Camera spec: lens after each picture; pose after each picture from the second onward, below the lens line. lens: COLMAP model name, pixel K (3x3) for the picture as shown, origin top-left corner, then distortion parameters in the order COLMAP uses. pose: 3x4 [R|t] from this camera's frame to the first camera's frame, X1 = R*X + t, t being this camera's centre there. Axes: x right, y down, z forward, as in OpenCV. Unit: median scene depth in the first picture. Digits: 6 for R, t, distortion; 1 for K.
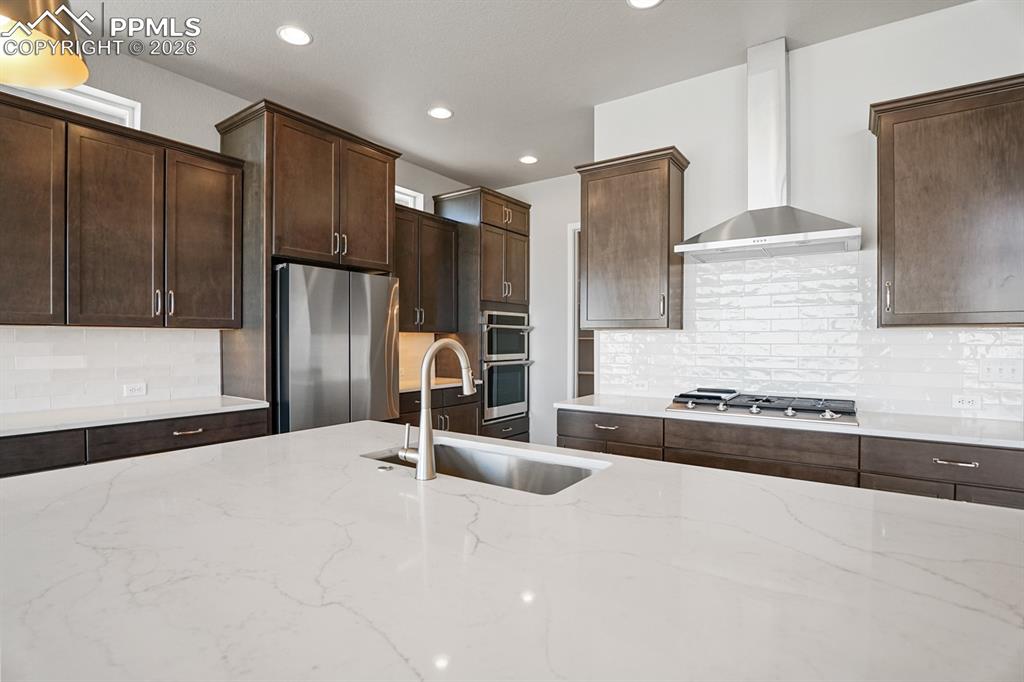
lens RADIAL K [[497.6, 0, 521.5], [0, 497.6, 344.8], [0, 0, 1]] dist [-0.018098, 0.002870]
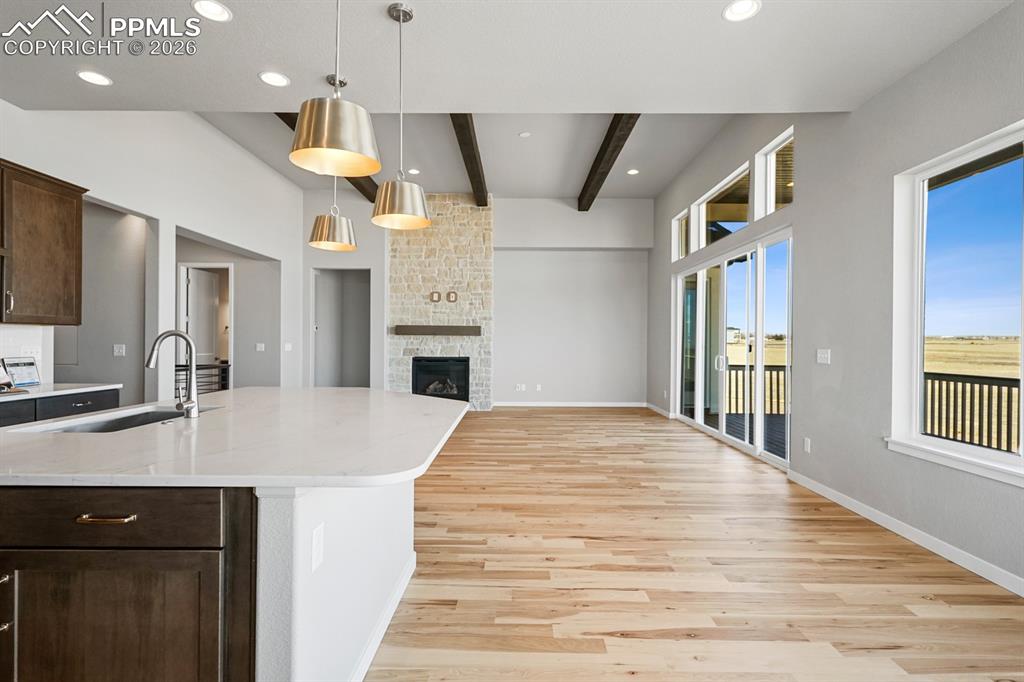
lens RADIAL K [[497.6, 0, 530.8], [0, 497.6, 336.1], [0, 0, 1]] dist [-0.018098, 0.002870]
pose [[-0.564044, 0.003050, 0.825739, -0.638240], [0.004874, 0.999988, -0.000365, 0.001773], [-0.825730, 0.003818, -0.564052, 0.298261]]
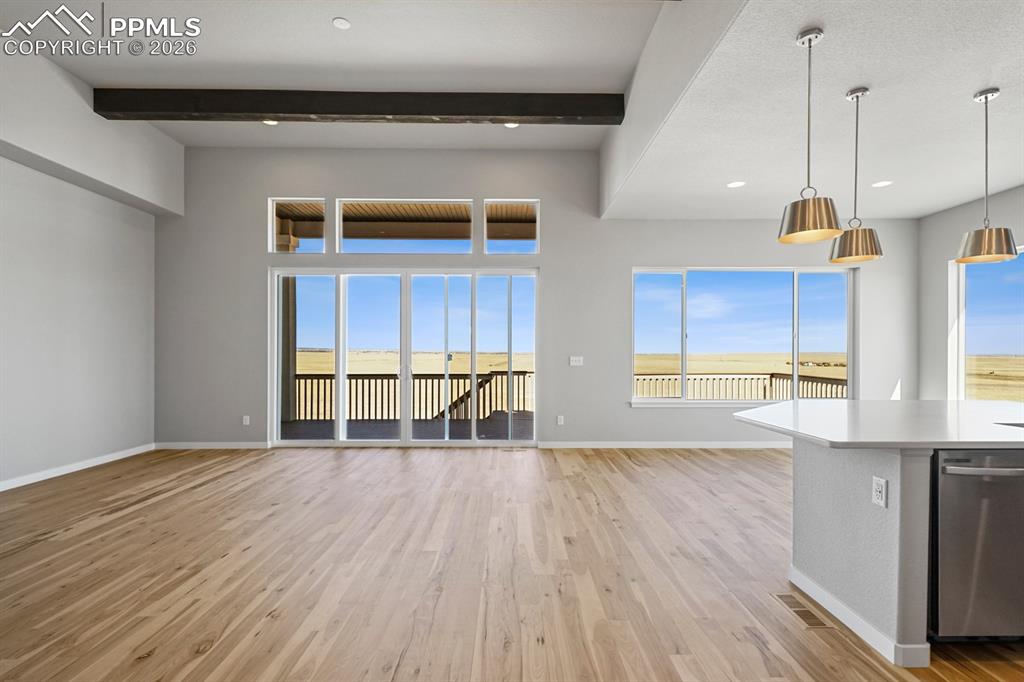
lens RADIAL K [[497.6, 0, 514.0], [0, 497.6, 350.3], [0, 0, 1]] dist [-0.018098, 0.002870]
pose [[-0.808710, -0.009535, -0.588130, 0.755538], [-0.013656, 0.999903, 0.002567, 0.007353], [0.588049, 0.010108, -0.808762, 0.404941]]
